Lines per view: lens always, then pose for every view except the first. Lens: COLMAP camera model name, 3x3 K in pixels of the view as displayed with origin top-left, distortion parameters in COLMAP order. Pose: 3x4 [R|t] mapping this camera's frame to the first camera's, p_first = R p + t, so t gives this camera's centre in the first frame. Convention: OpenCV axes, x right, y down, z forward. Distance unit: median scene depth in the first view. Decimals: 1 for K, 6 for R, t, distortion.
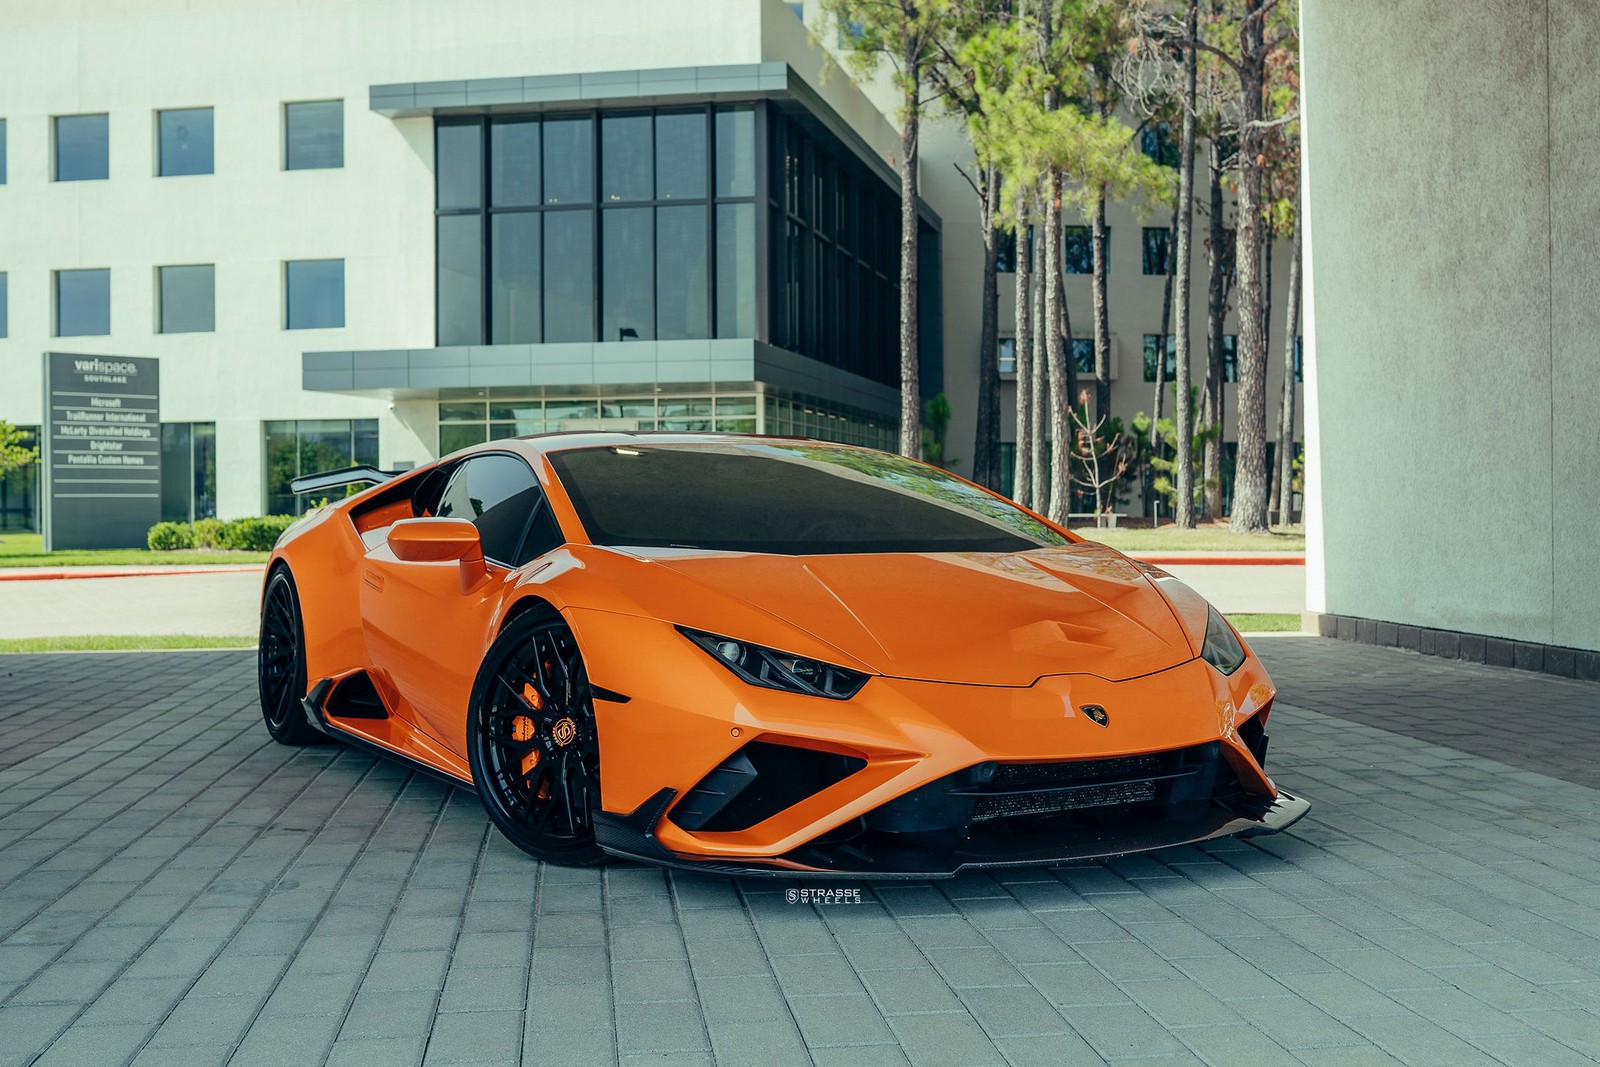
lens RADIAL K [[1834.8, 0, 835.7], [0, 1834.8, 498.3], [0, 0, 1]] dist [-0.027463, -0.004285]
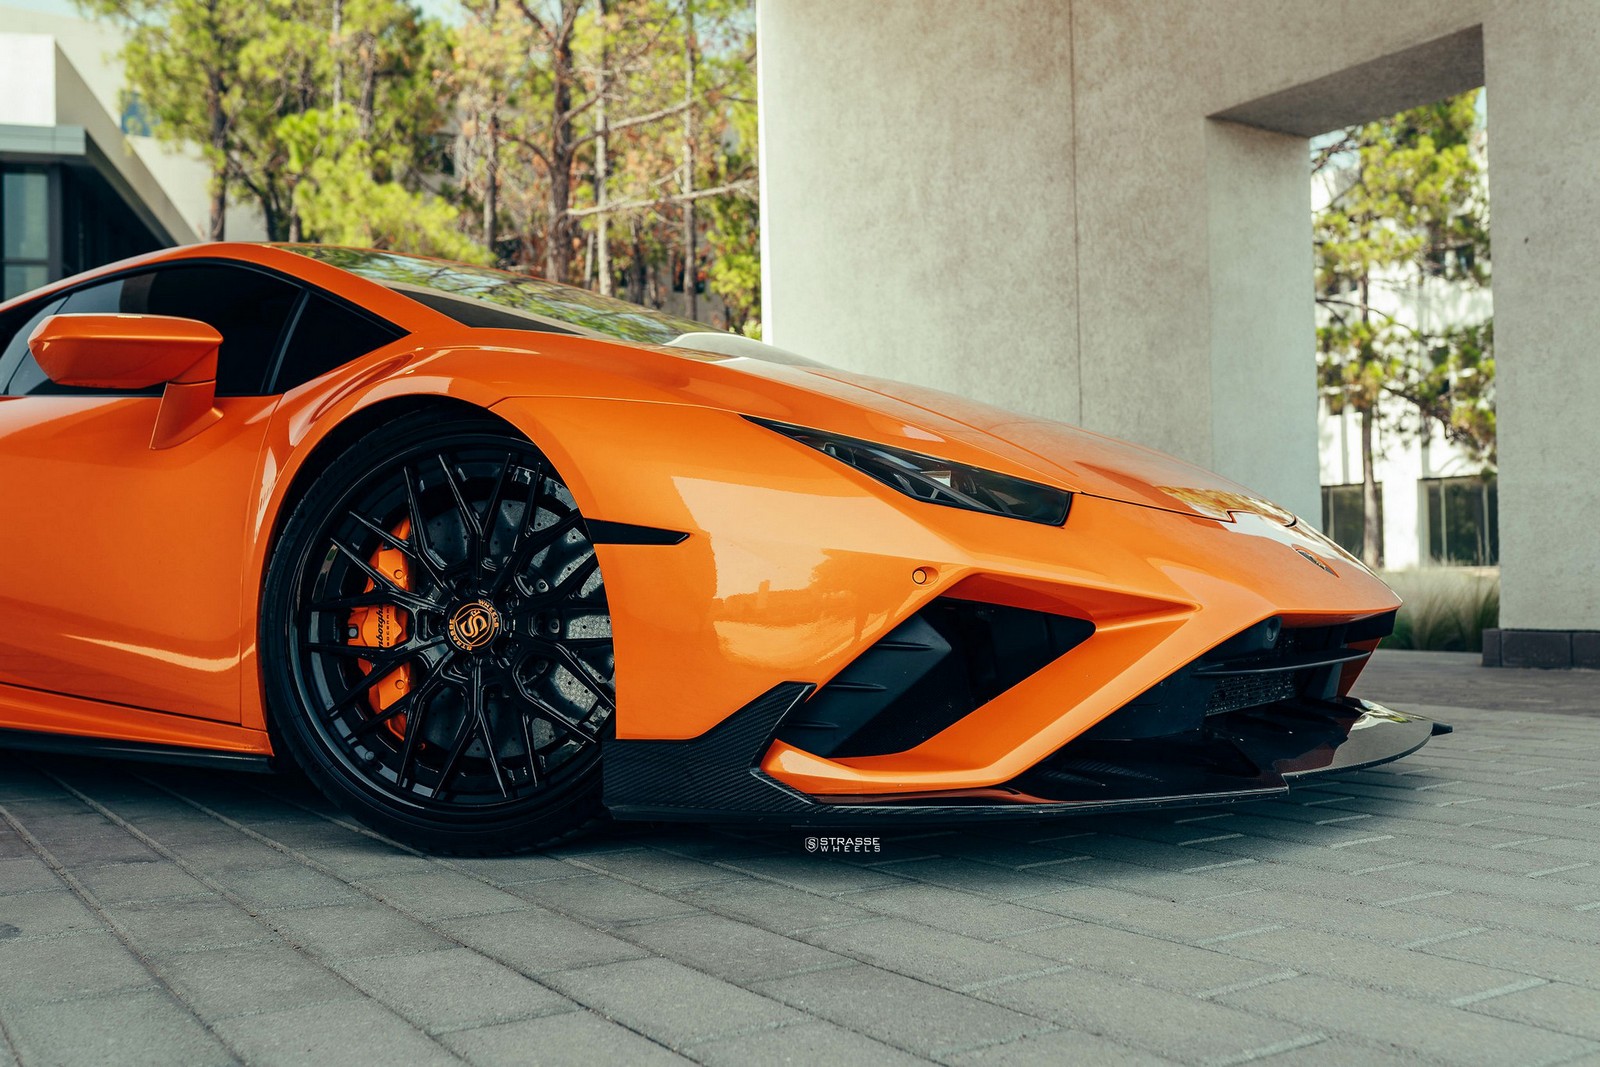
lens RADIAL K [[1605.3, 0, 800.0], [0, 1605.3, 533.5], [0, 0, 1]] dist [-0.062513, 0.095142]
pose [[0.910448, 0.003599, 0.413608, -0.124222], [0.009323, 0.999530, -0.029221, 0.053719], [-0.413518, 0.030460, 0.909986, 0.232479]]
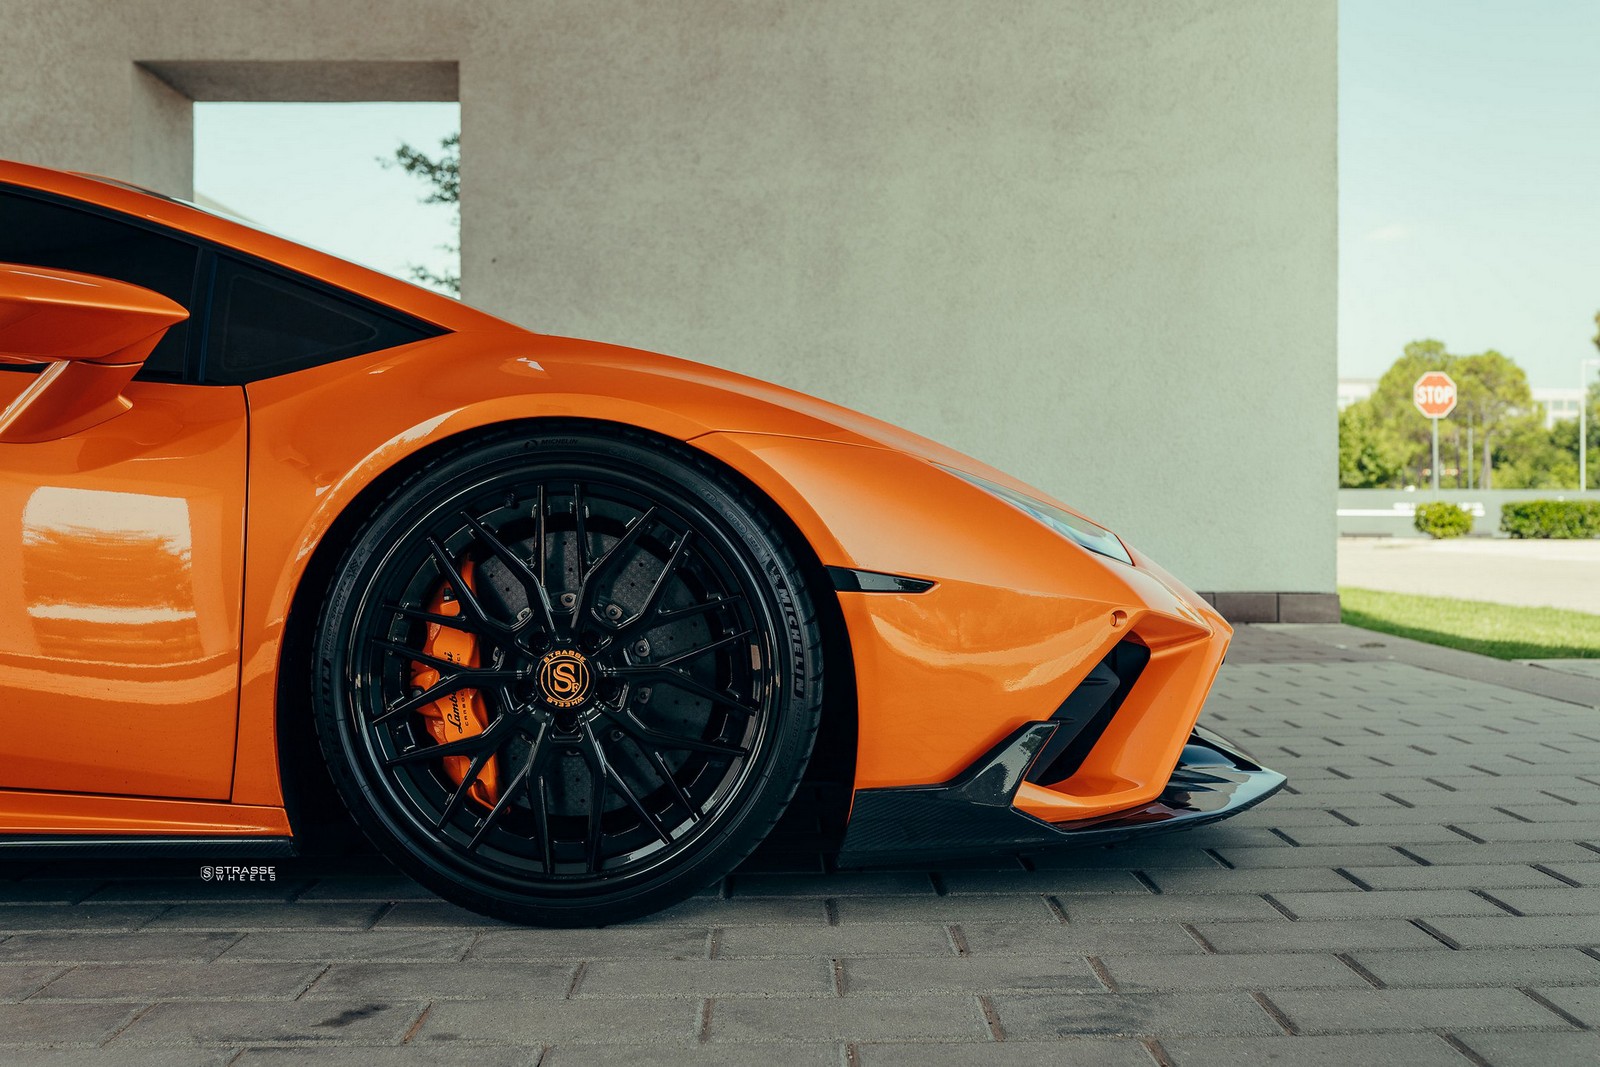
lens RADIAL K [[1605.3, 0, 800.0], [0, 1605.3, 533.5], [0, 0, 1]] dist [-0.062513, 0.095142]
pose [[0.121661, -0.021186, 0.992346, -0.327695], [-0.006425, 0.999734, 0.022131, 0.029692], [-0.992551, -0.009069, 0.121493, 0.460580]]
